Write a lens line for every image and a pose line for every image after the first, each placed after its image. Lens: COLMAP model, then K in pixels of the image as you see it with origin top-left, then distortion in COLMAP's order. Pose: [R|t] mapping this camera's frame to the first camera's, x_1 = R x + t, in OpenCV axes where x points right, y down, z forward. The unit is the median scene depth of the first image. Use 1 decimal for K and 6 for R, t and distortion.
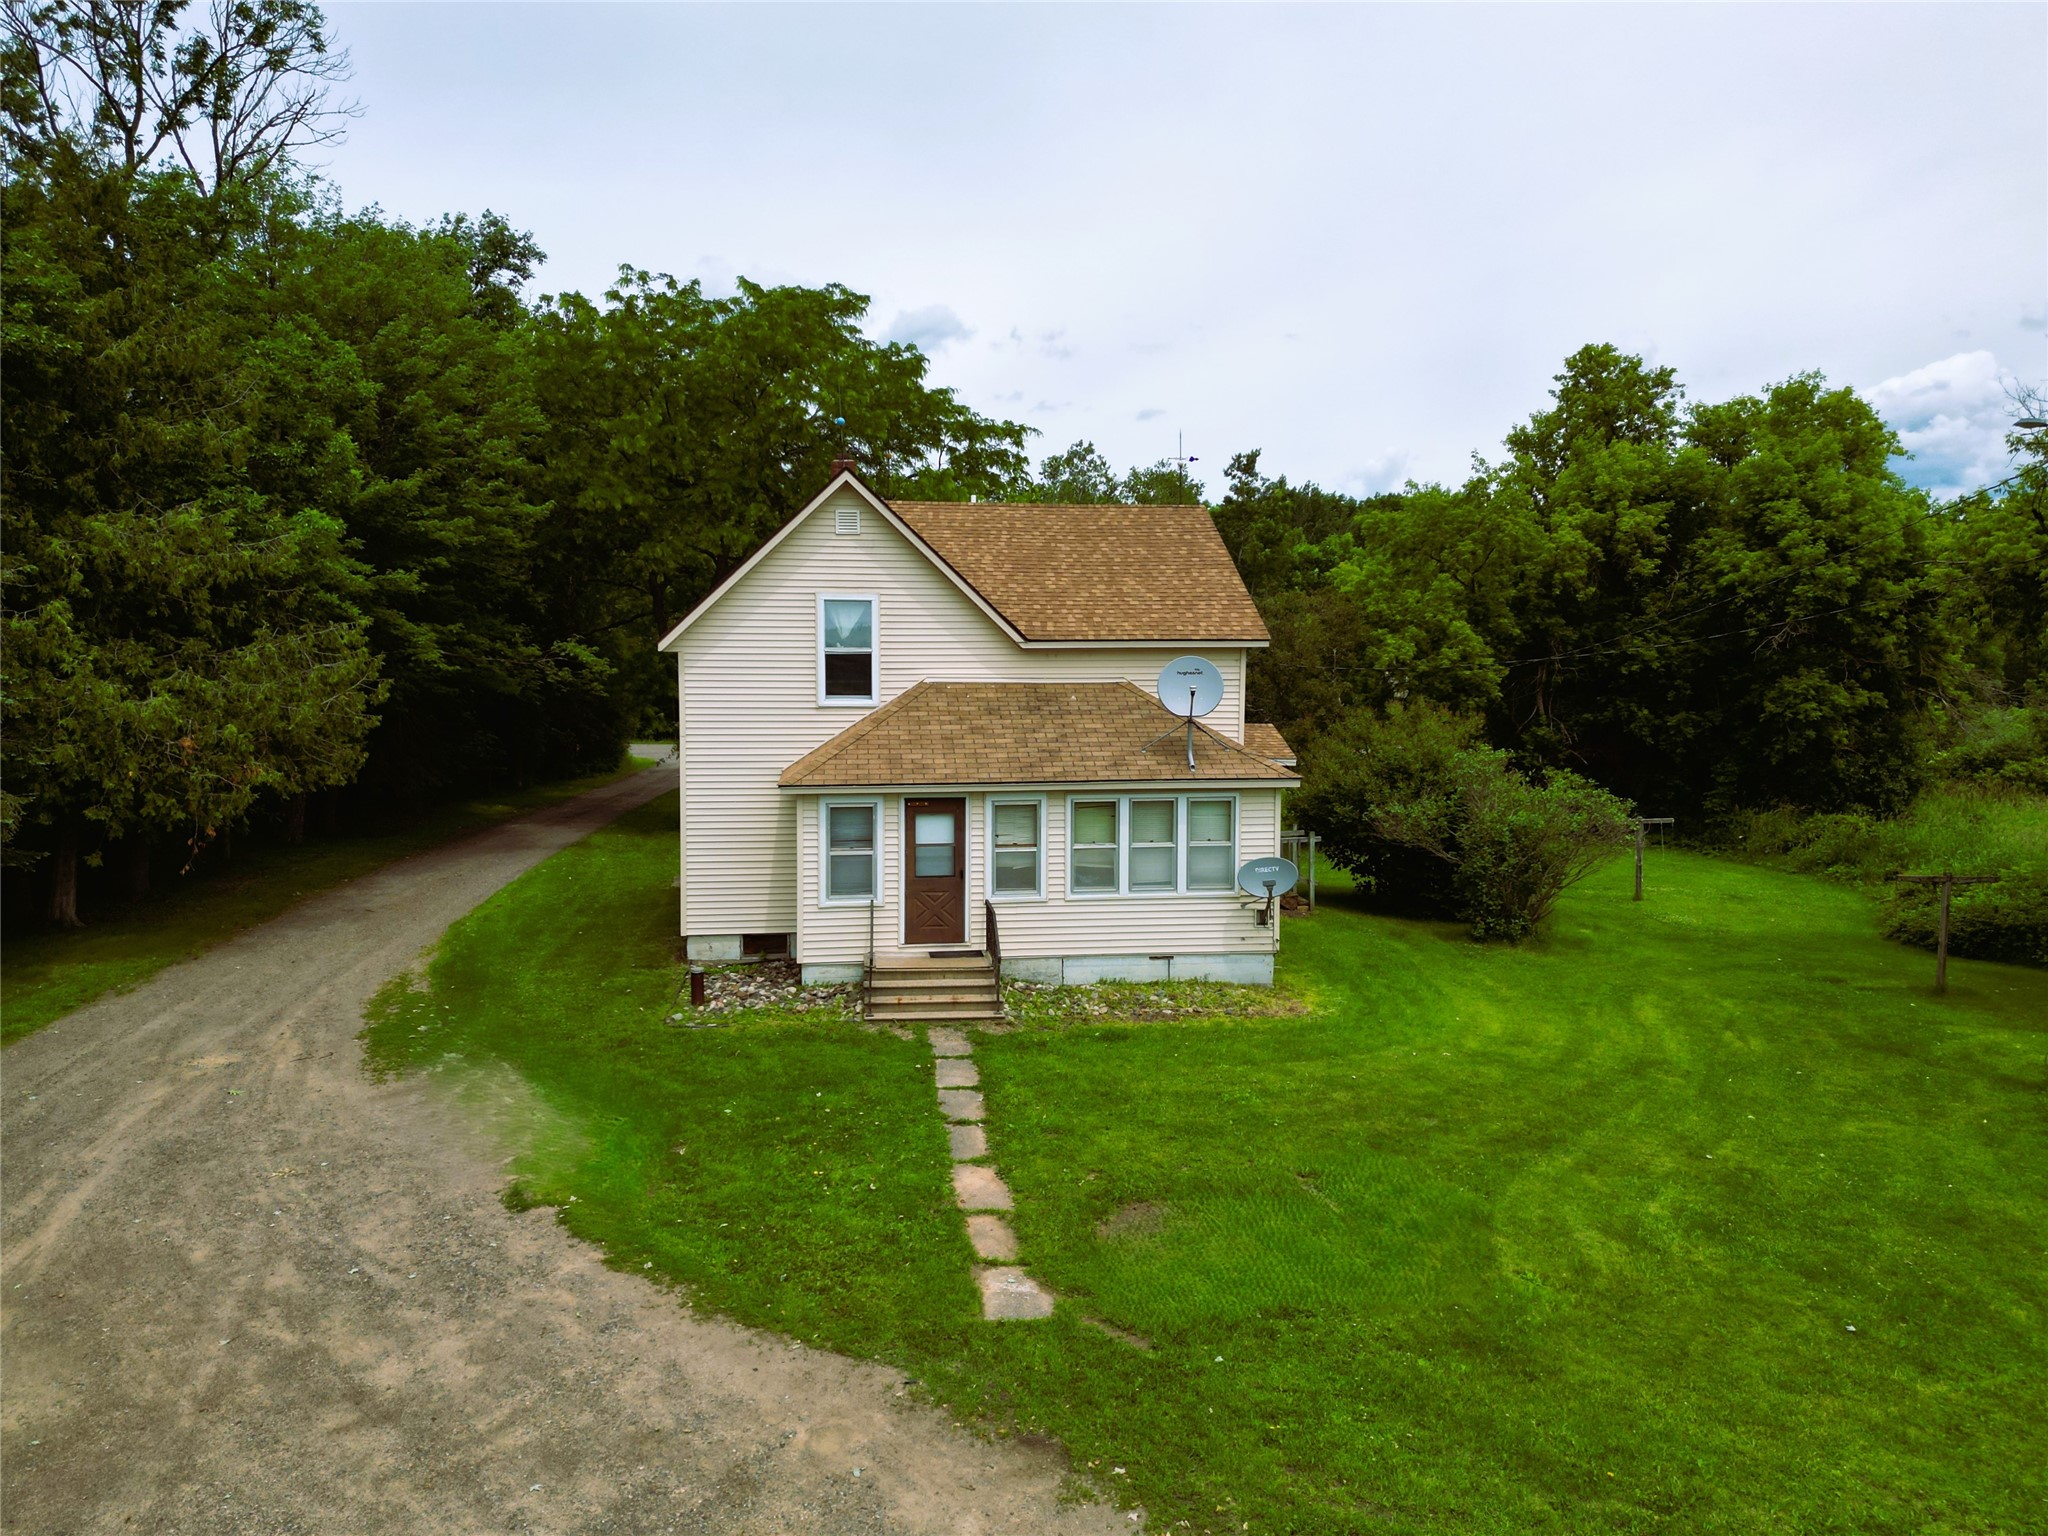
lens RADIAL K [[1512.5, 0, 1024.0], [0, 1512.5, 768.0], [0, 0, 1]] dist [0.078413, -0.095204]
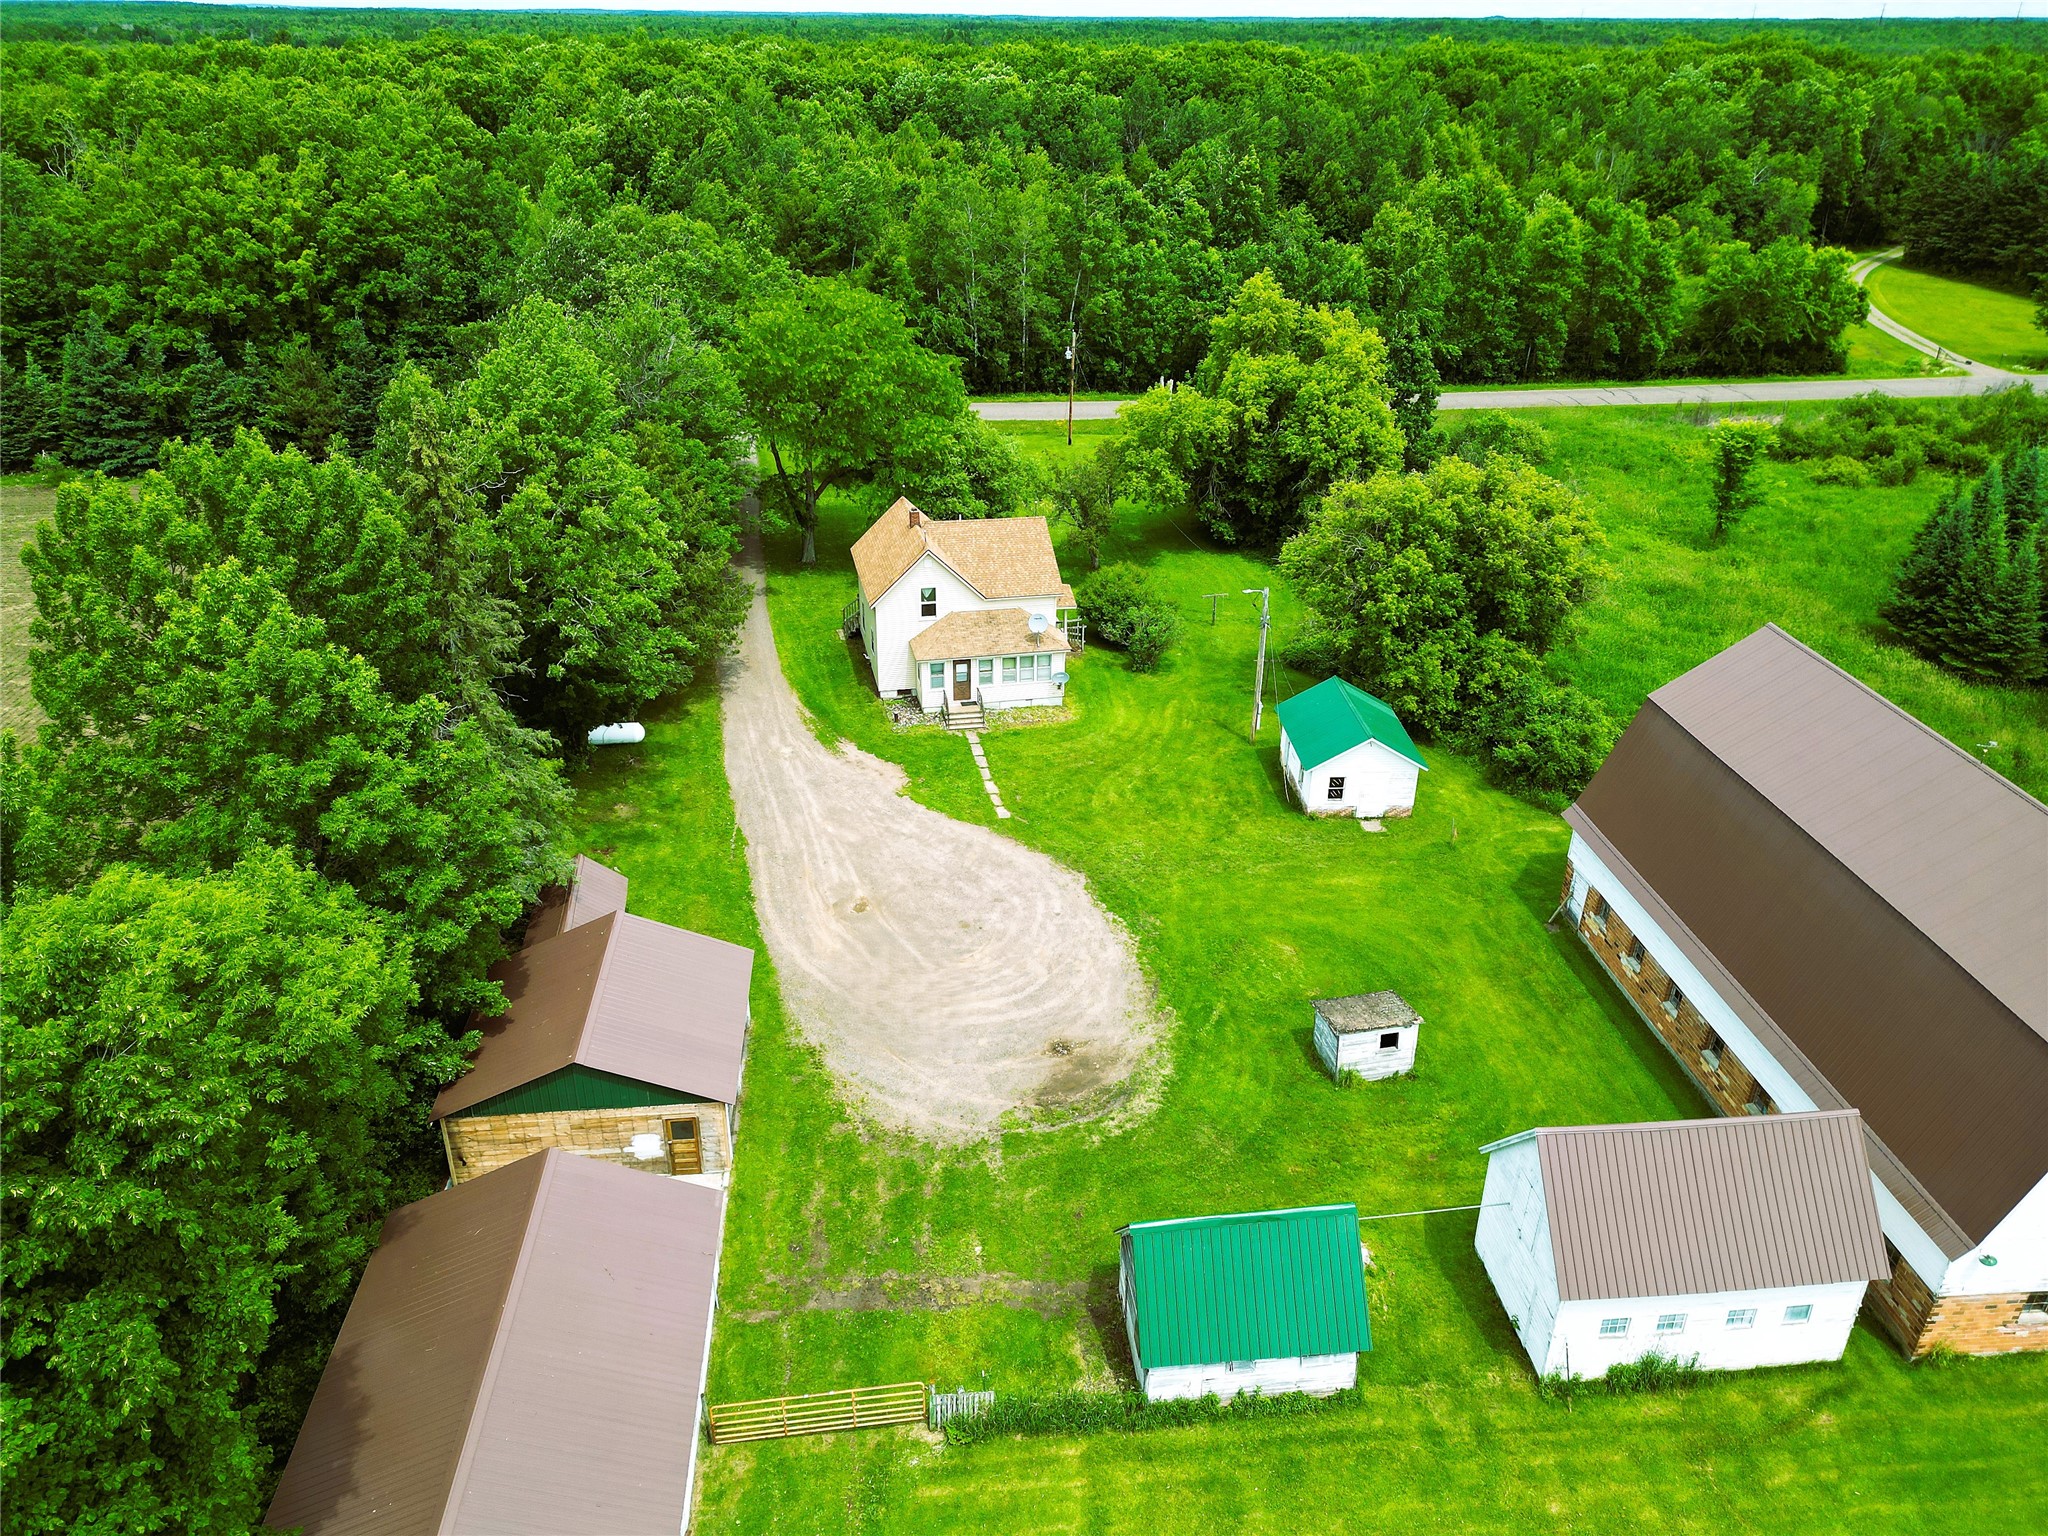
lens RADIAL K [[1512.5, 0, 1024.0], [0, 1512.5, 768.0], [0, 0, 1]] dist [0.078413, -0.095204]
pose [[0.996011, -0.033271, 0.082796, -0.205581], [-0.001264, 0.922531, 0.385922, -1.043037], [-0.089222, -0.384487, 0.918808, -2.165133]]
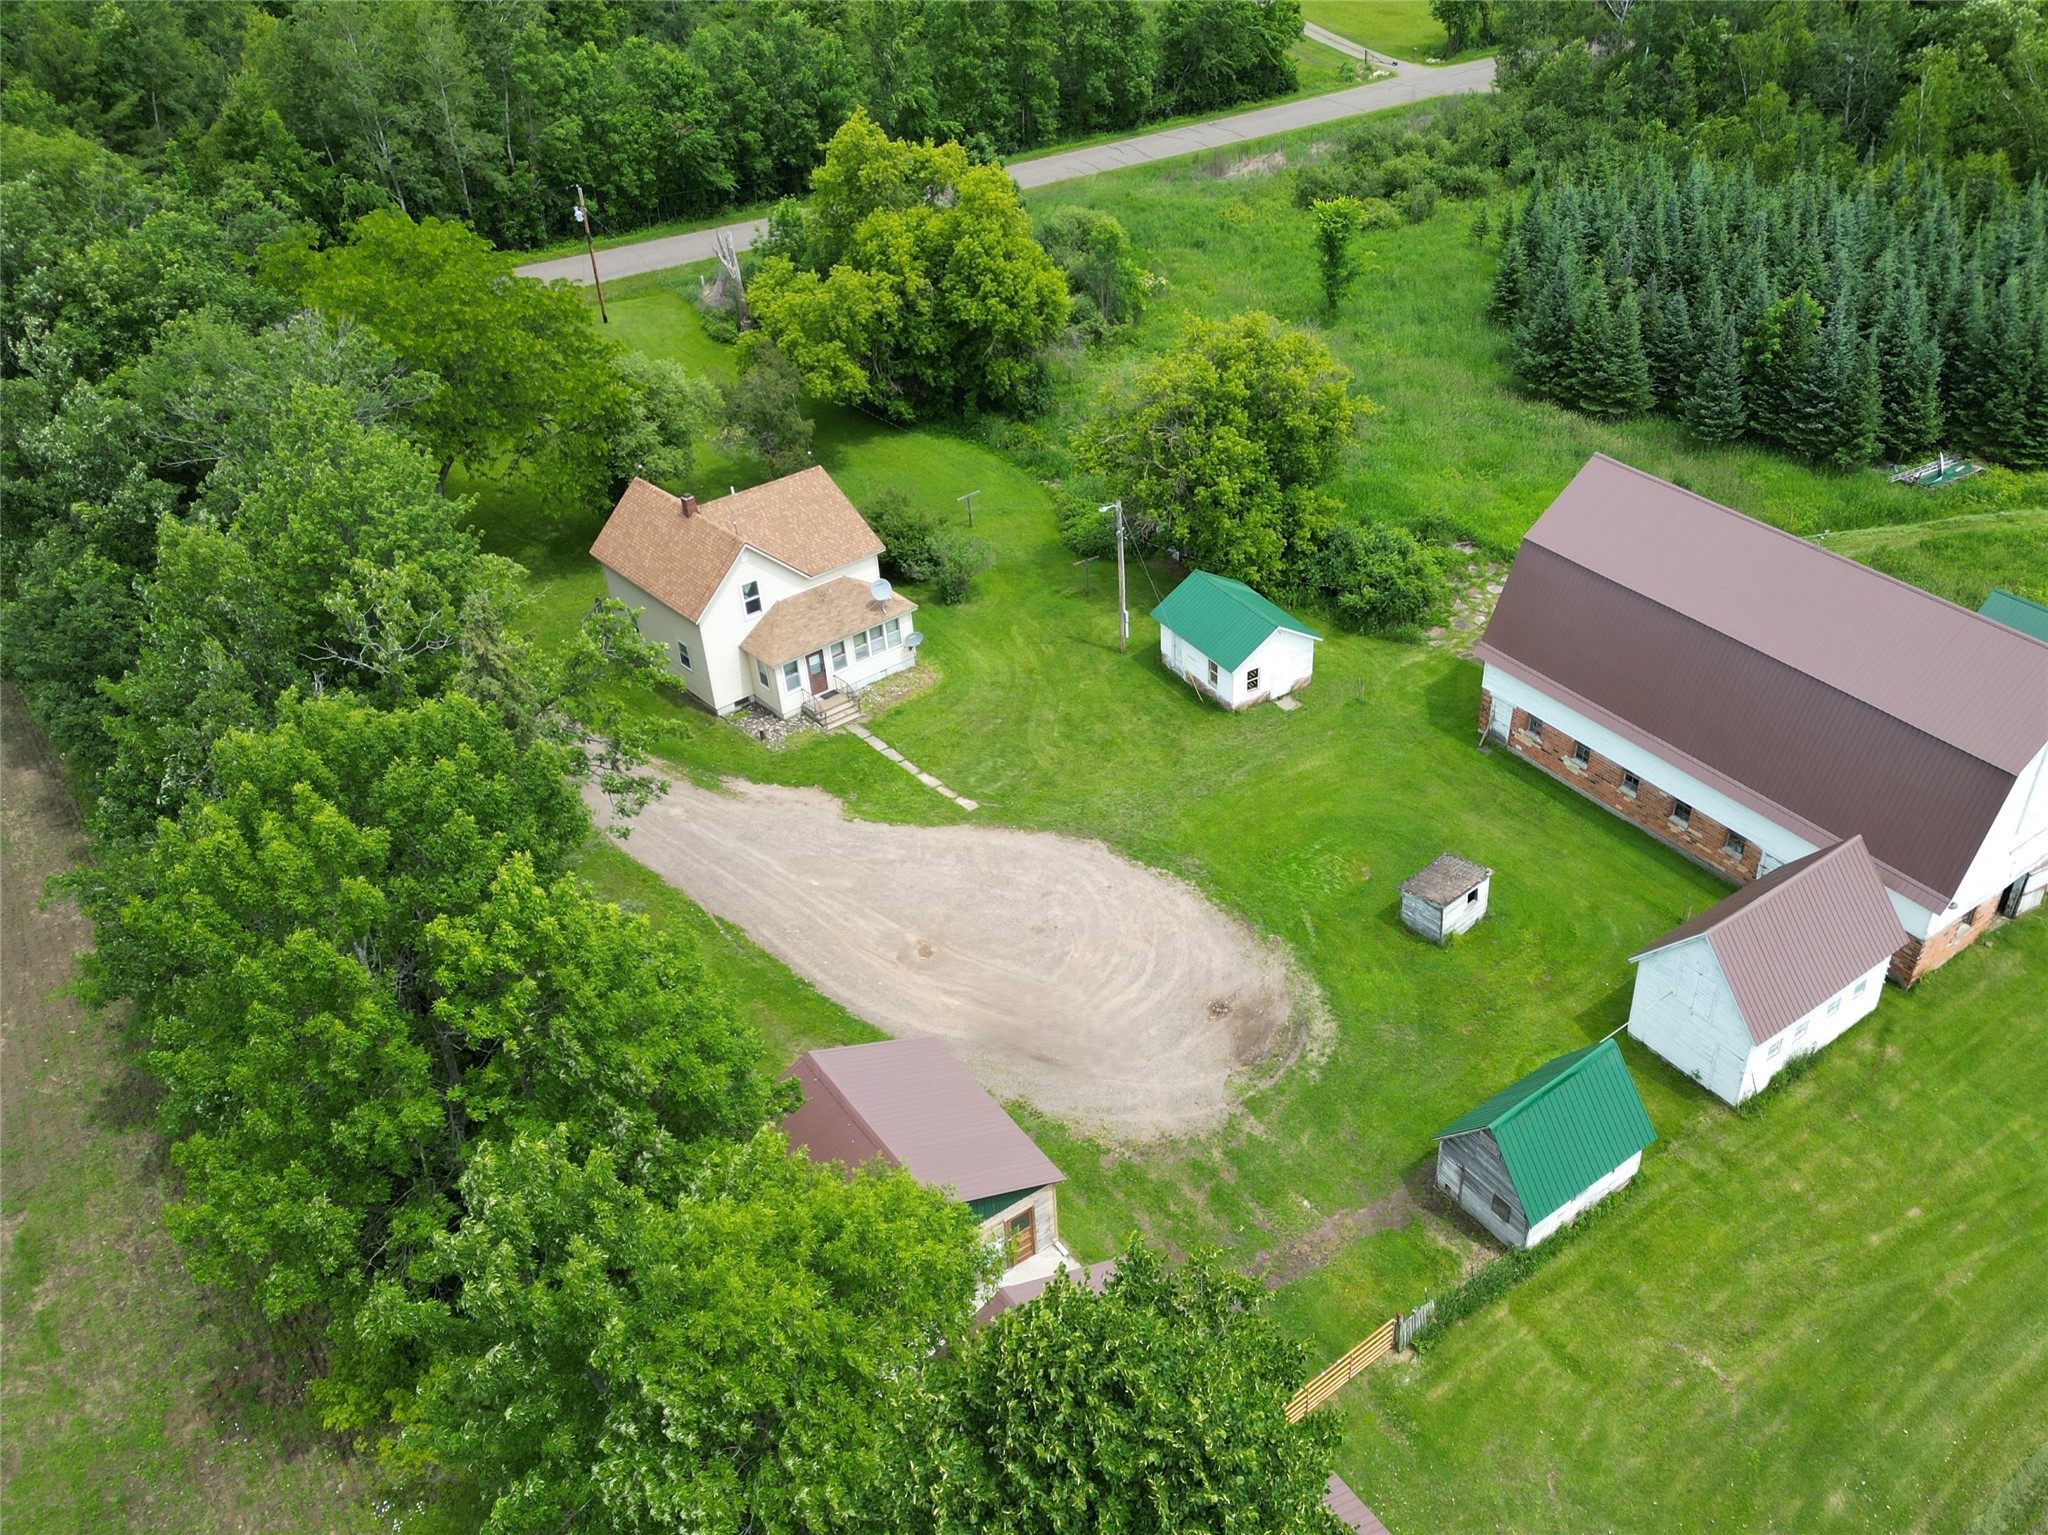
lens RADIAL K [[1747.7, 0, 1258.4], [0, 1747.7, 801.9], [0, 0, 1]] dist [0.115051, -0.176248]
pose [[0.778303, -0.358022, 0.515814, -1.281912], [0.033737, 0.844165, 0.535021, -1.570302], [-0.626981, -0.399007, 0.669095, -2.024823]]
